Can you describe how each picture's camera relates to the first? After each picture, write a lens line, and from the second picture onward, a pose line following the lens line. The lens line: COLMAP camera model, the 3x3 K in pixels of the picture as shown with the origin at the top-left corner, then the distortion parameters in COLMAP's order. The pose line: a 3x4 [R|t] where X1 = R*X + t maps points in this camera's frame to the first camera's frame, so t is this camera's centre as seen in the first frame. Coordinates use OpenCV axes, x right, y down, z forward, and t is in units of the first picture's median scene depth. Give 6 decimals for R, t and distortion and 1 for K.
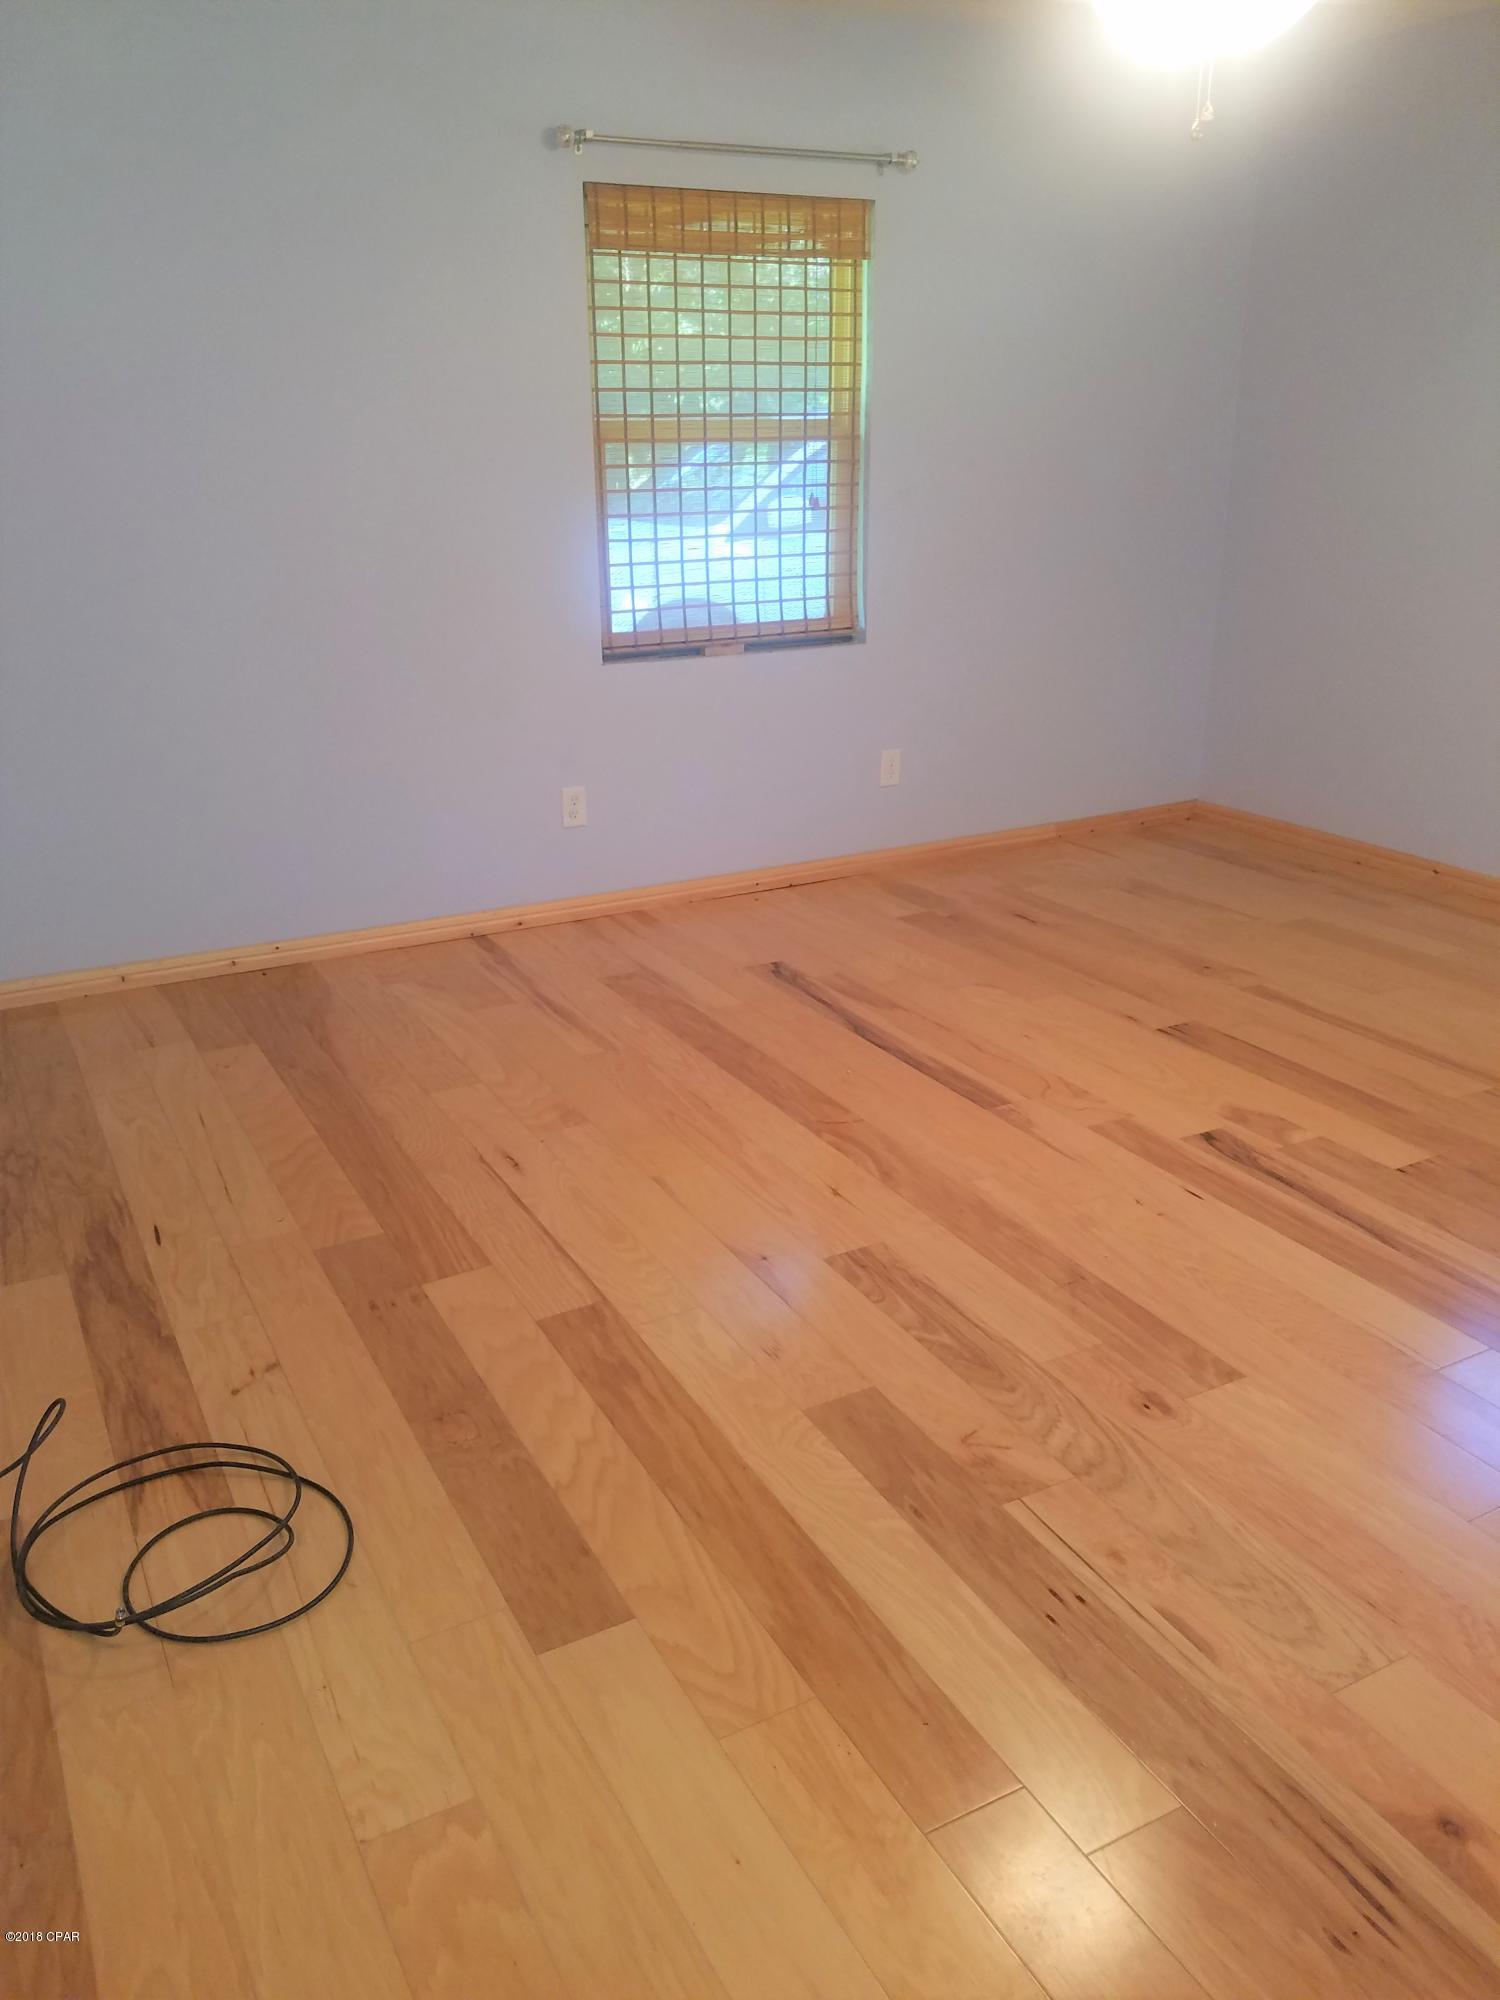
lens RADIAL K [[1520.1, 0, 750.0], [0, 1520.1, 1000.0], [0, 0, 1]] dist [0.253062, -0.425671]
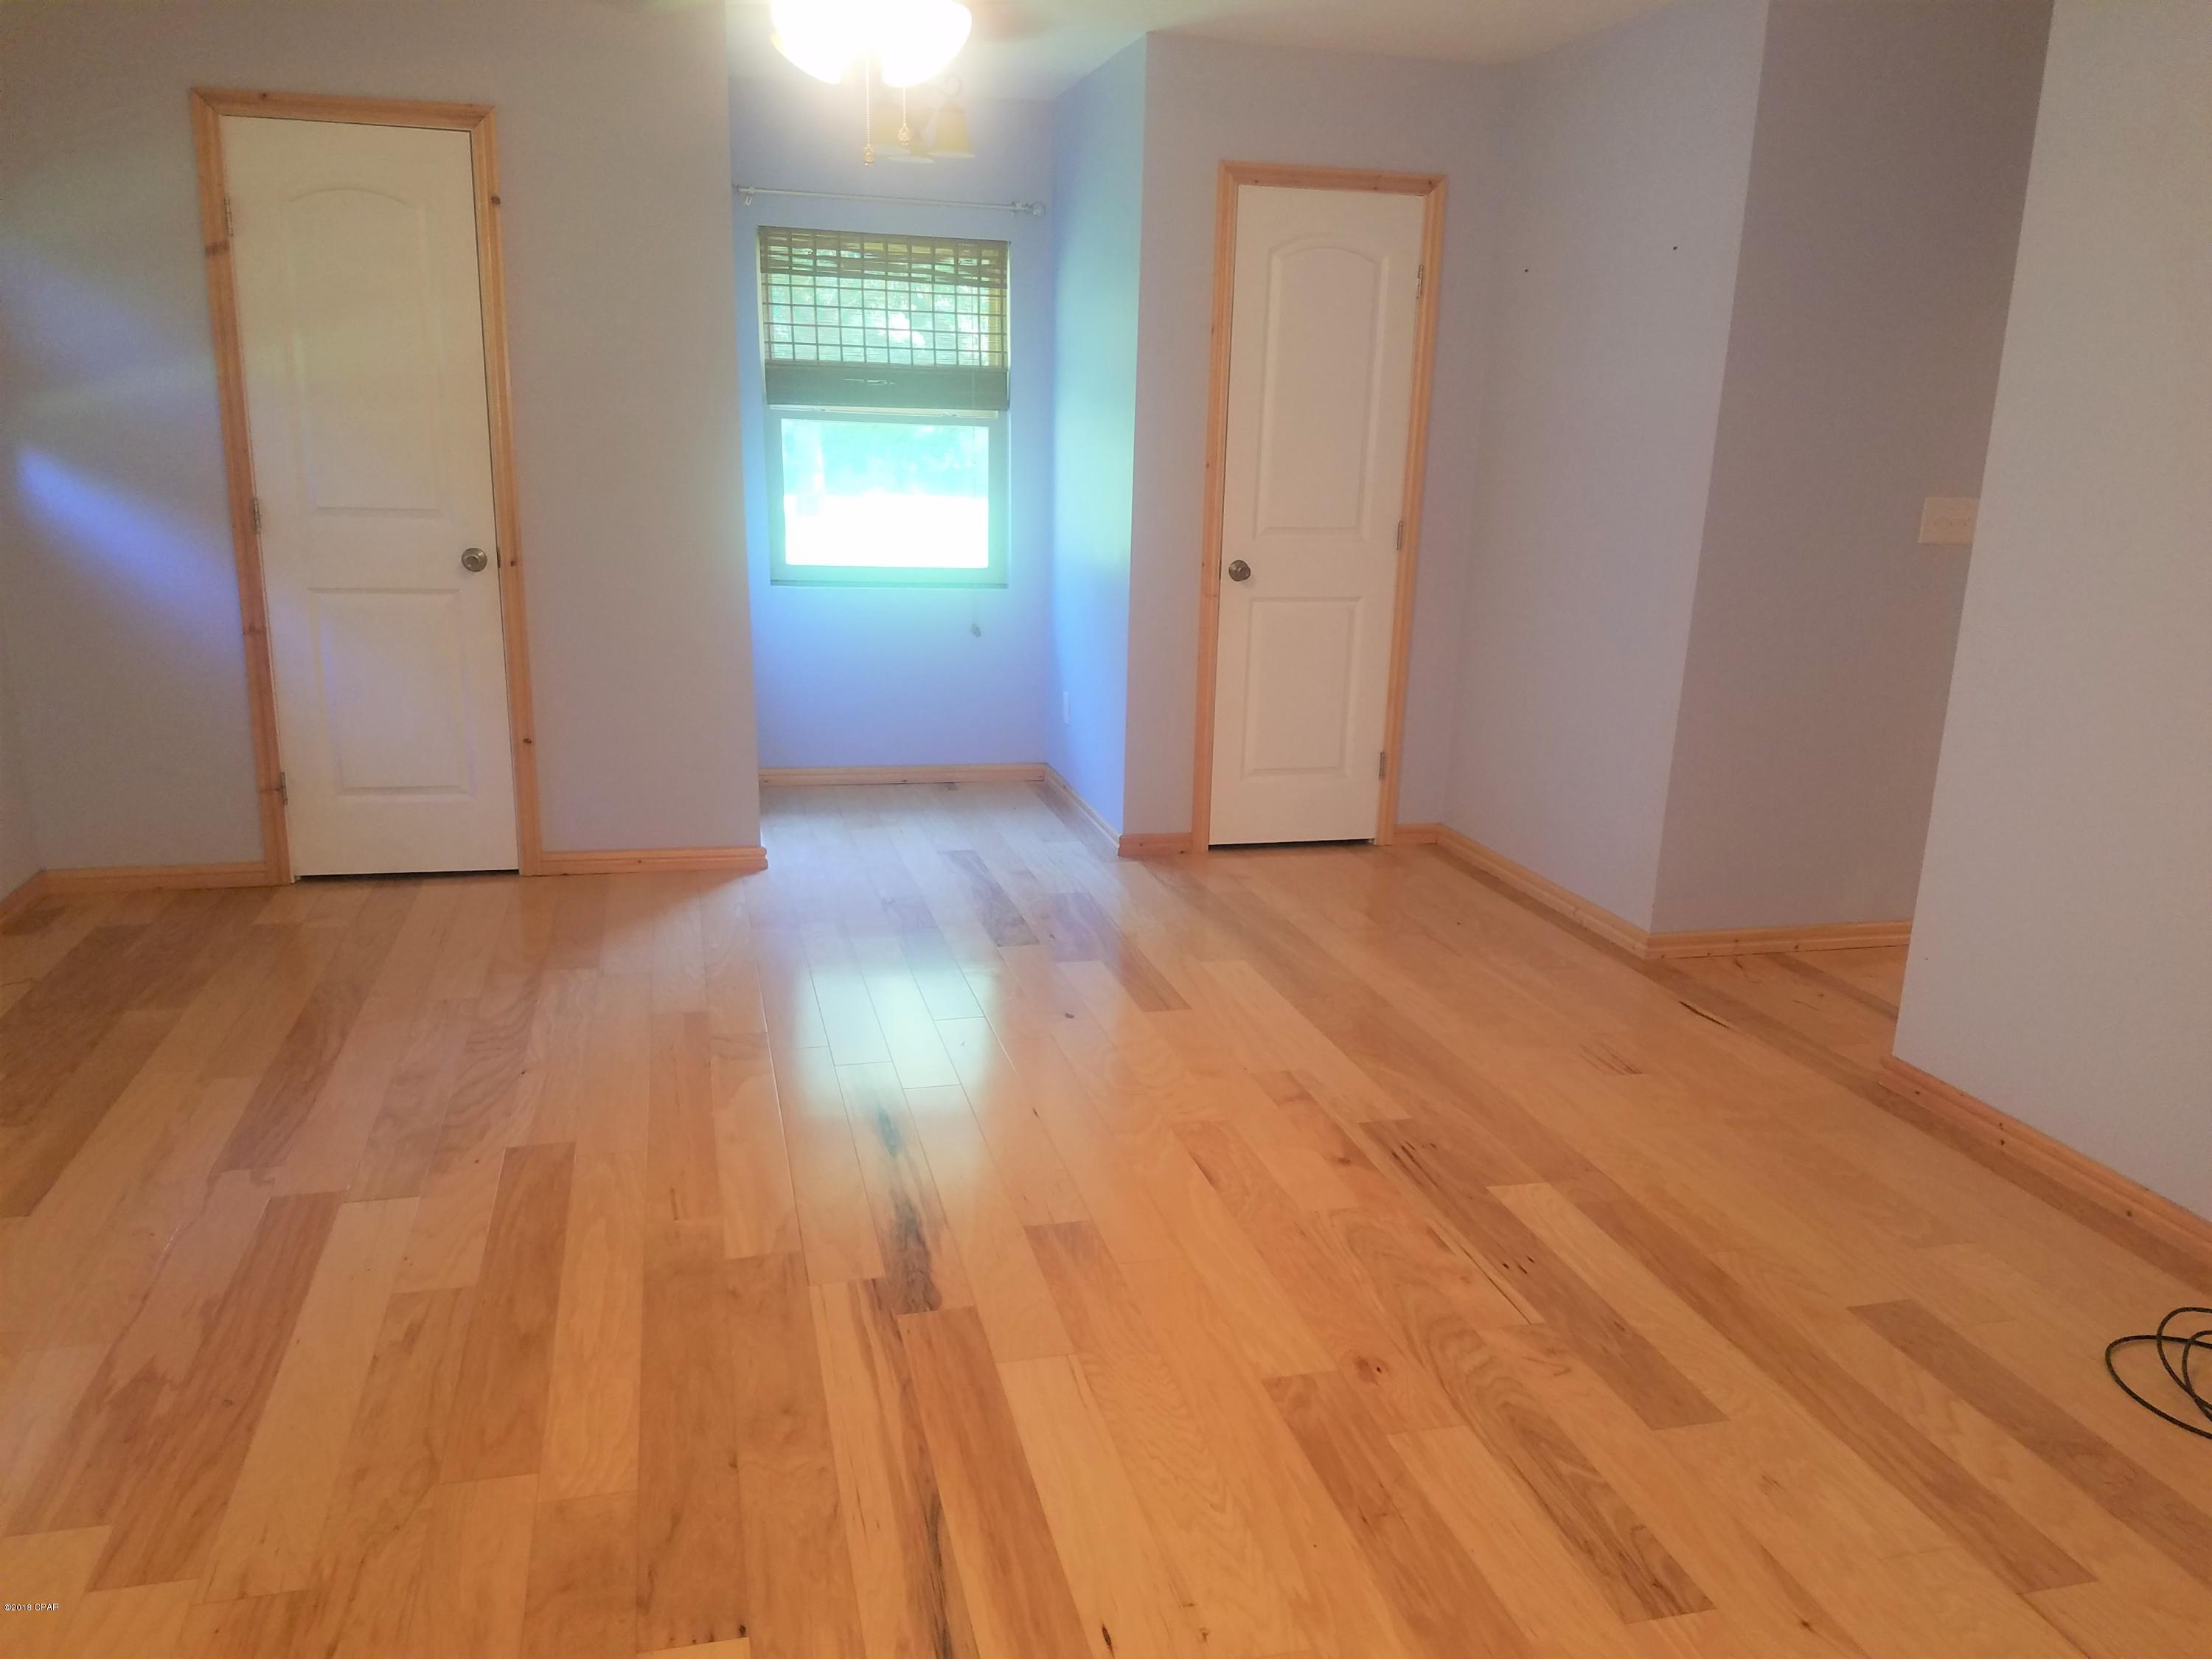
lens RADIAL K [[1690.8, 0, 1106.0], [0, 1690.8, 829.5], [0, 0, 1]] dist [0.000368, 0.001777]
pose [[-0.966648, -0.081832, 0.242684, 0.185132], [0.071395, 0.823916, 0.562197, -0.672965], [-0.245957, 0.560773, -0.790594, 1.717152]]
